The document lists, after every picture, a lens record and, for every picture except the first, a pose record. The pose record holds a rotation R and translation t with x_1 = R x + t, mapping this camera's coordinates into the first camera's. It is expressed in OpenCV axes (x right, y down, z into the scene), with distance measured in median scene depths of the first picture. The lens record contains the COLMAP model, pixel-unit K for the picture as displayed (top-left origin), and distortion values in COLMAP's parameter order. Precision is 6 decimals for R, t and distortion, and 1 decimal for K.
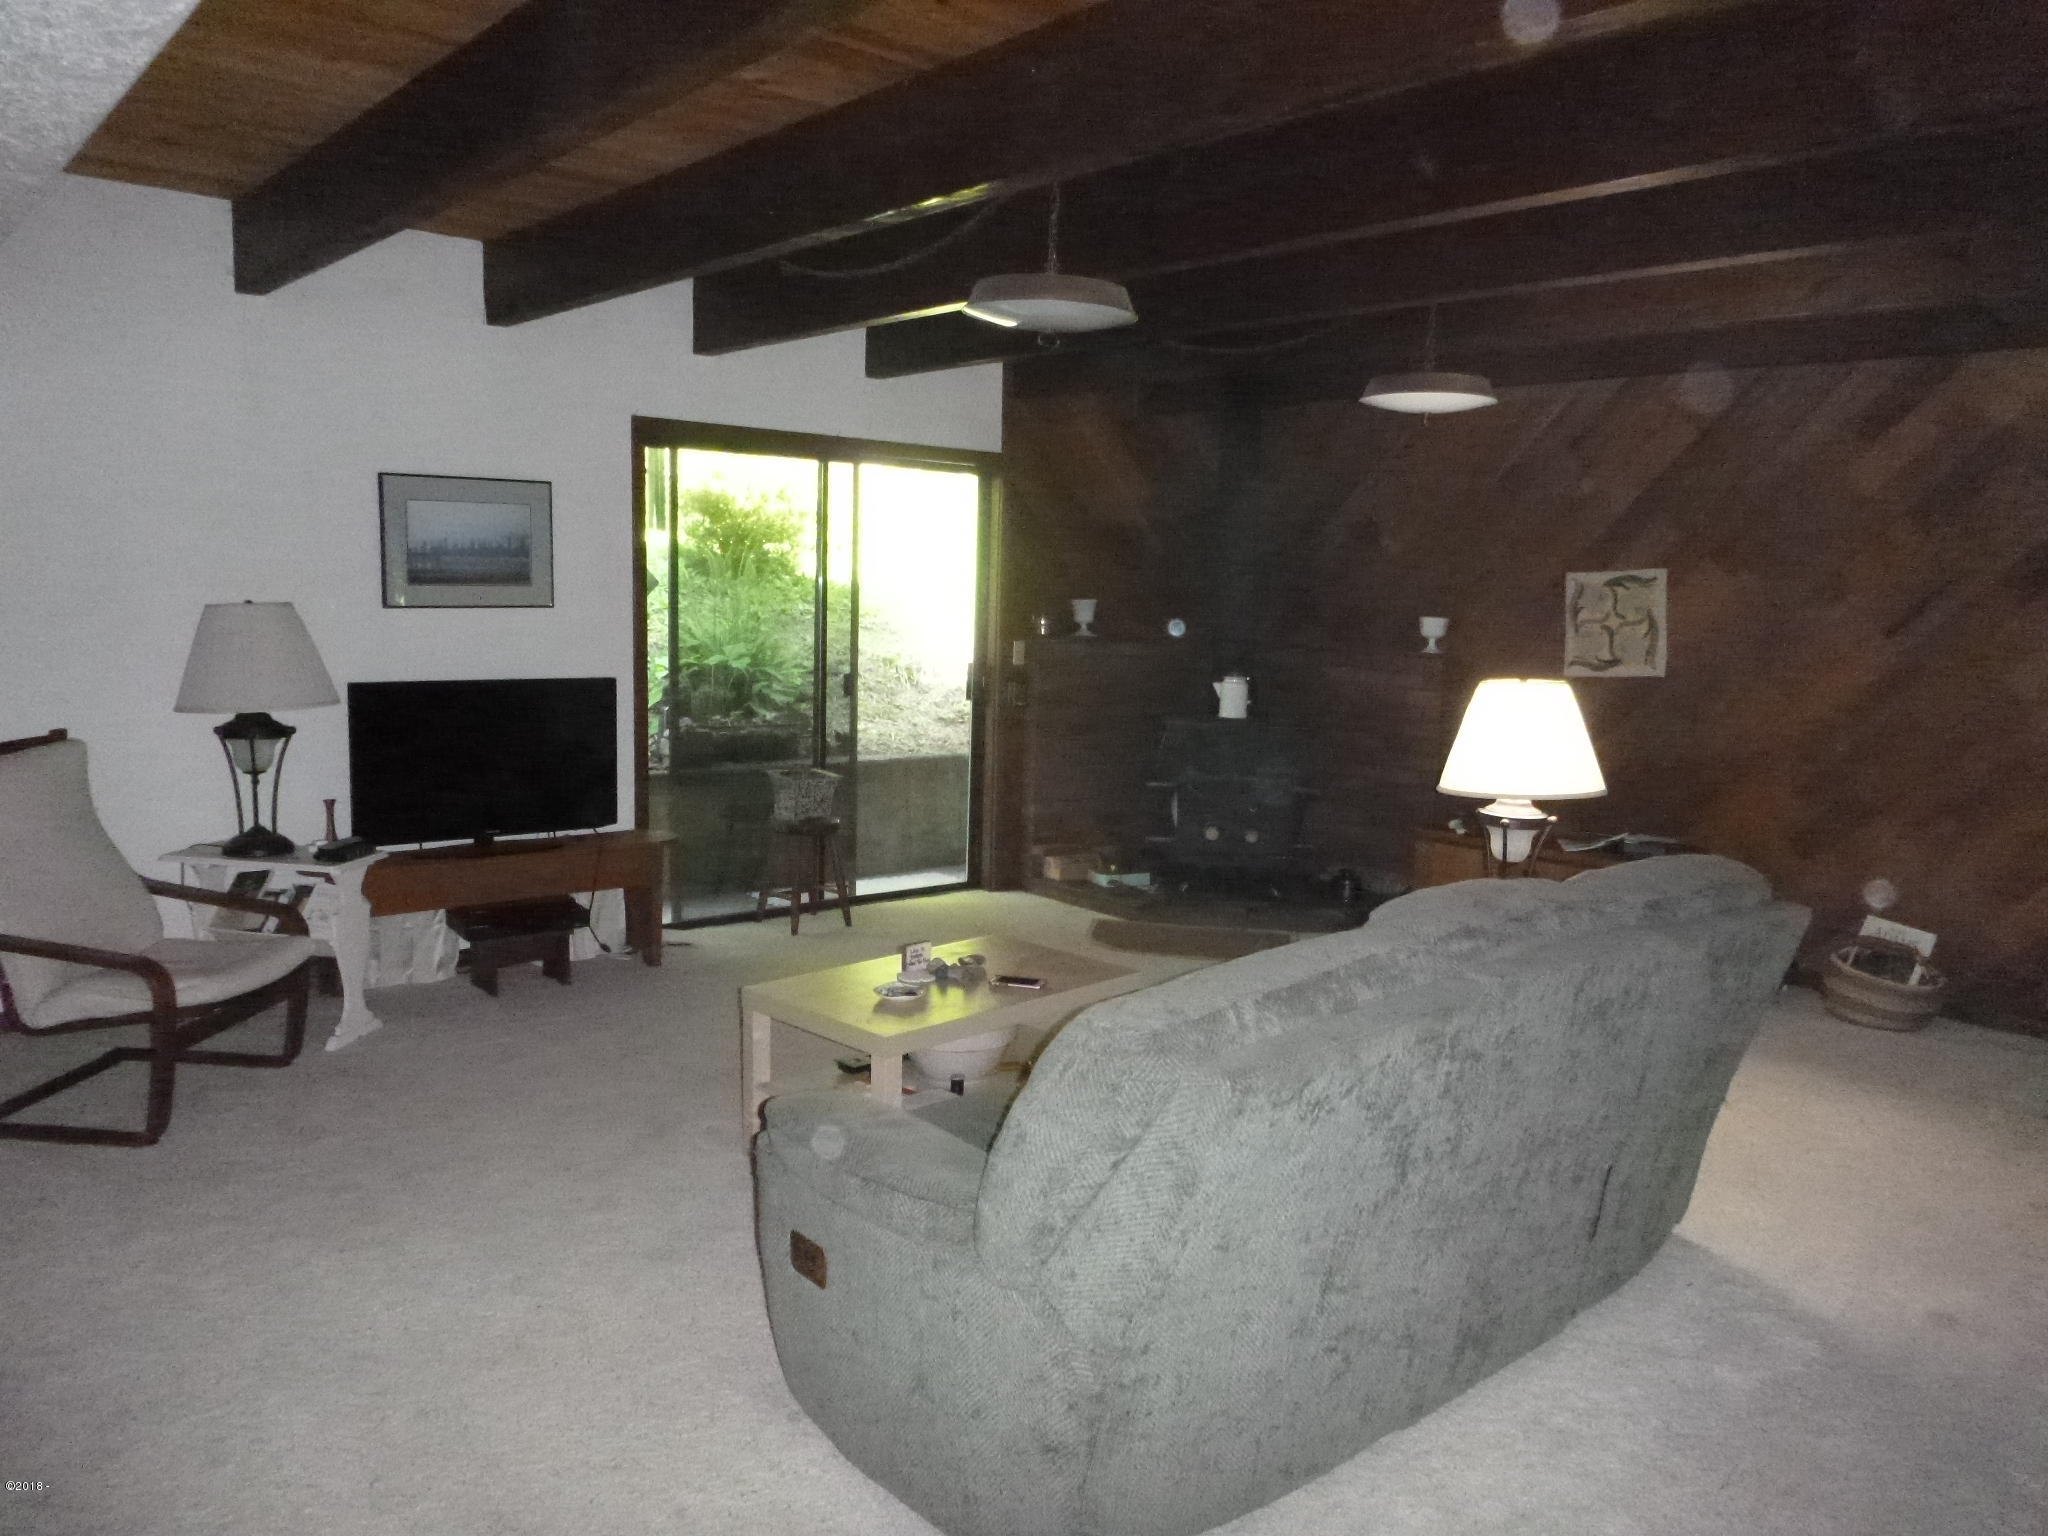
lens RADIAL K [[1504.9, 0, 1026.5], [0, 1504.9, 767.6], [0, 0, 1]] dist [-0.023337, -0.004311]
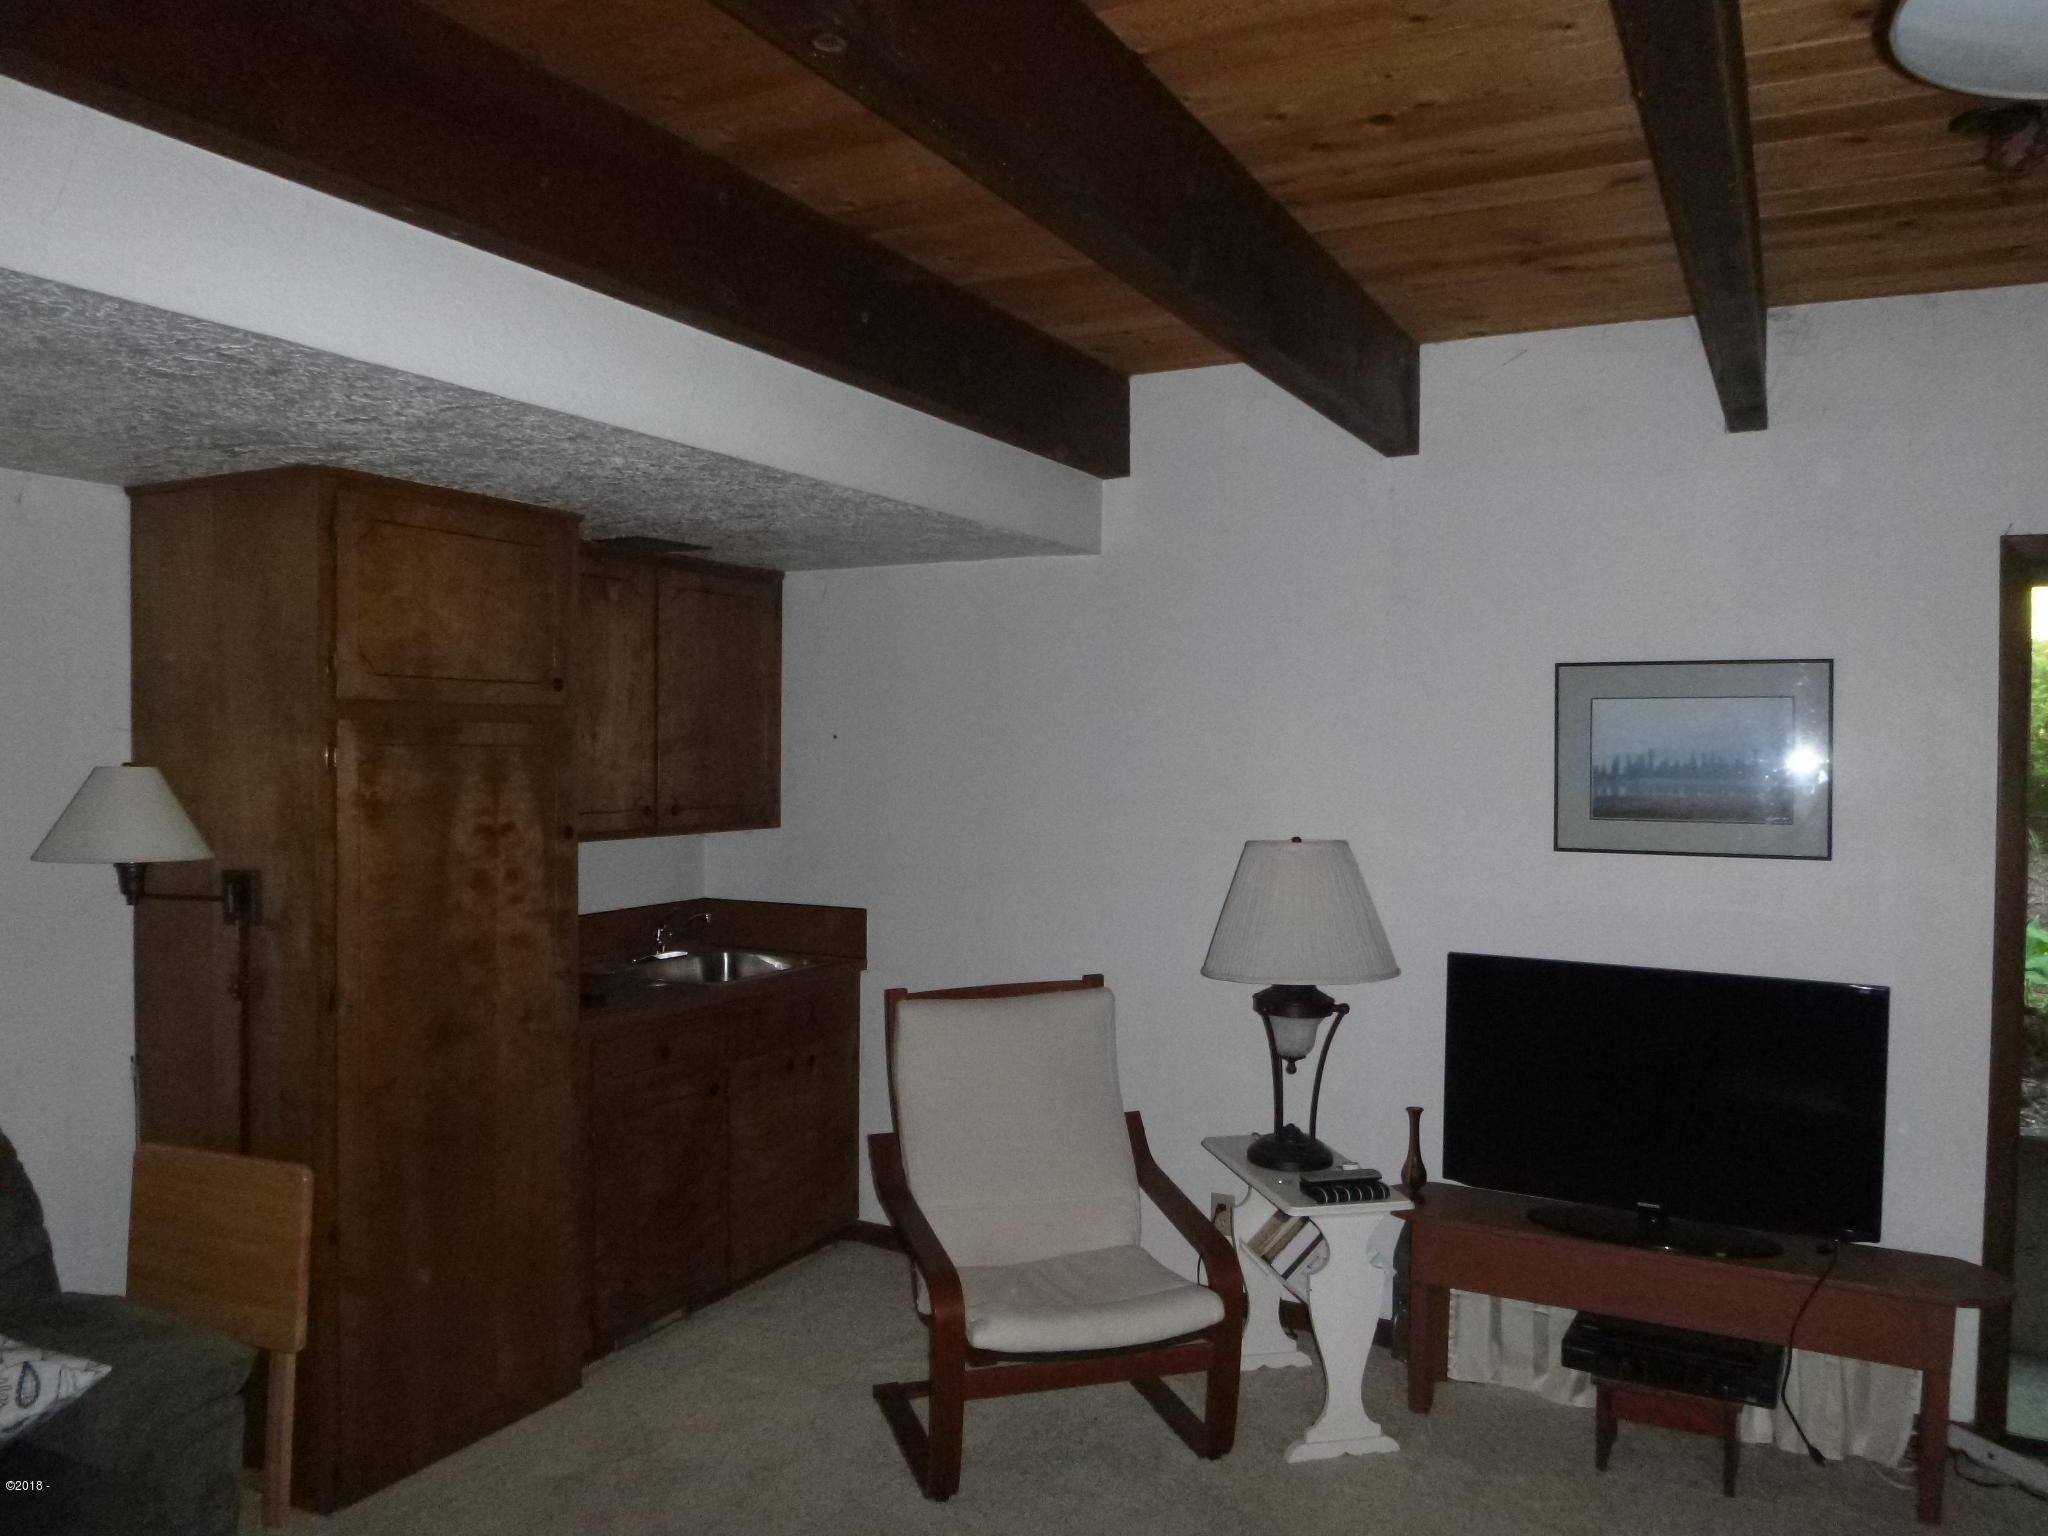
lens RADIAL K [[1504.9, 0, 1027.5], [0, 1504.9, 768.8], [0, 0, 1]] dist [-0.023337, -0.004311]
pose [[0.393453, -0.010426, -0.919286, 0.139576], [-0.117522, 0.991162, -0.061541, -0.075869], [0.911802, 0.132249, 0.388750, 0.517436]]
